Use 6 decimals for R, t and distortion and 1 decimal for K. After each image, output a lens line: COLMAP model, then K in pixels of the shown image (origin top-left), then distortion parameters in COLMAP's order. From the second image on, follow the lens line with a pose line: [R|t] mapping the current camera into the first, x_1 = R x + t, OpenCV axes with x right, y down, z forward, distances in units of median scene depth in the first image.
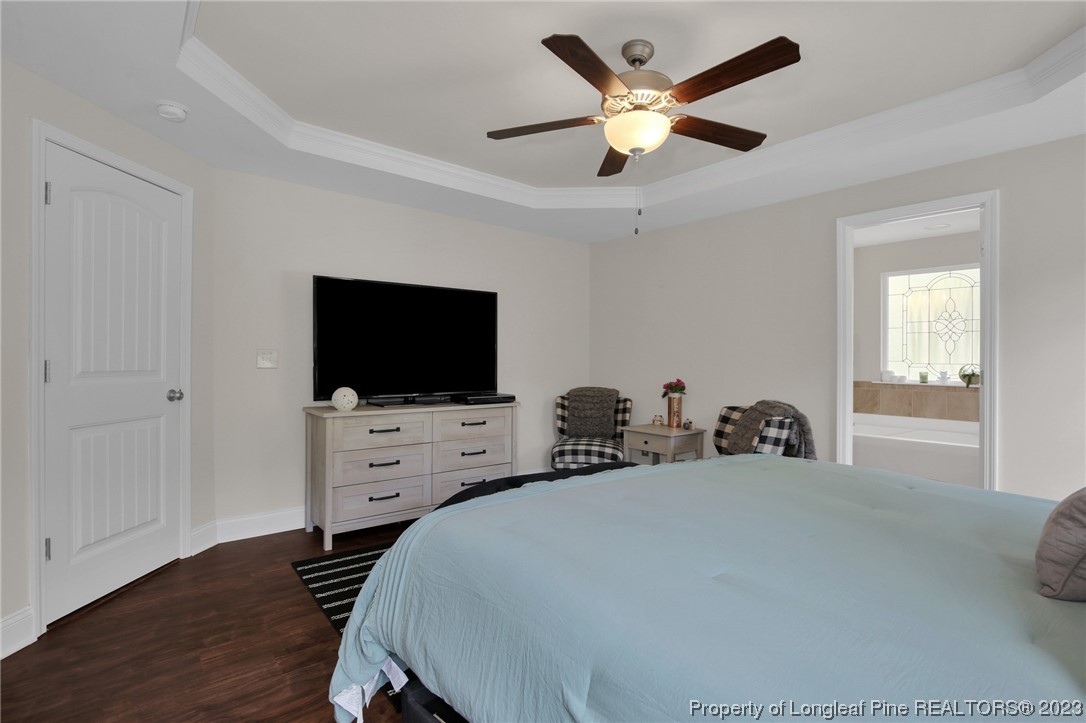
lens RADIAL K [[512.3, 0, 541.3], [0, 512.3, 355.9], [0, 0, 1]] dist [-0.029646, 0.000065]
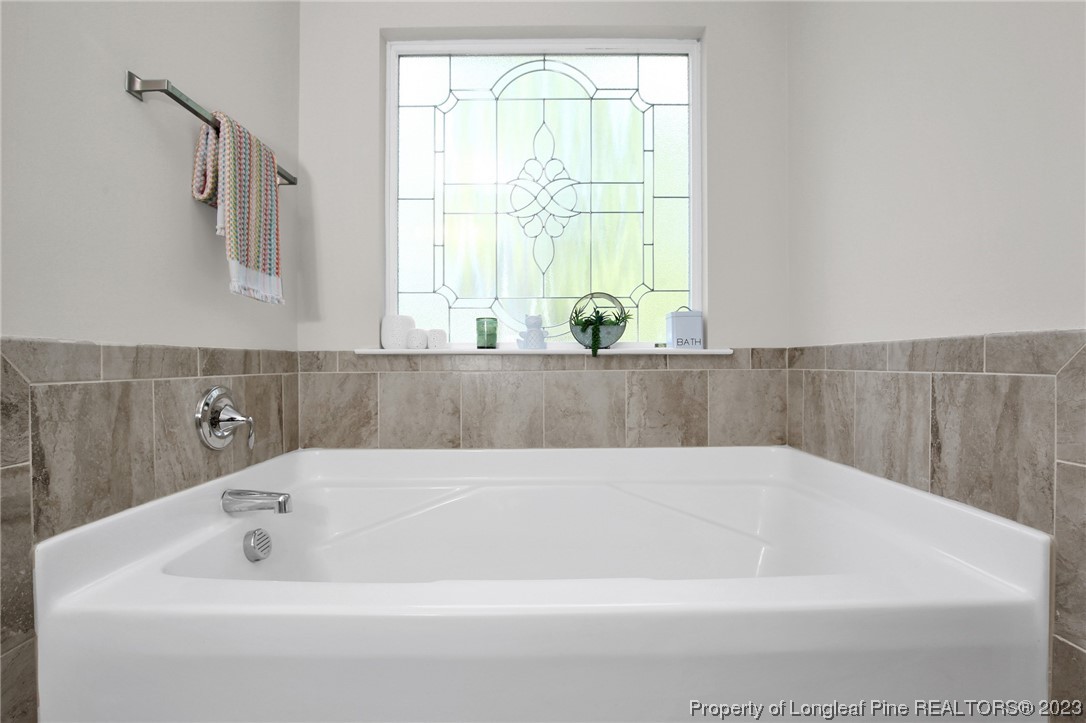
lens RADIAL K [[545.5, 0, 550.5], [0, 545.5, 356.3], [0, 0, 1]] dist [-0.033223, 0.000189]
pose [[0.638712, -0.002168, 0.769442, 0.494351], [0.003248, 0.999995, 0.000122, 0.059309], [-0.769439, 0.002421, 0.638716, 0.723244]]
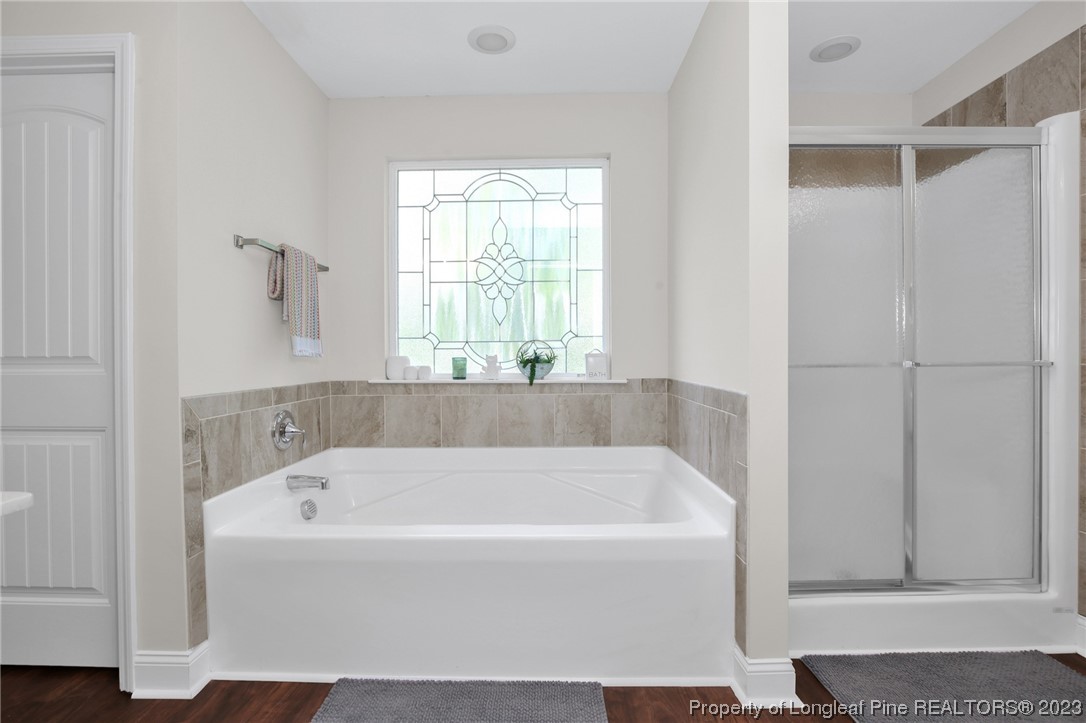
lens RADIAL K [[512.3, 0, 541.3], [0, 512.3, 355.9], [0, 0, 1]] dist [-0.029646, 0.000065]
pose [[0.655992, -0.007497, 0.754731, 0.422892], [0.006220, 0.999970, 0.004527, 0.028900], [-0.754742, 0.001725, 0.656019, 0.597976]]
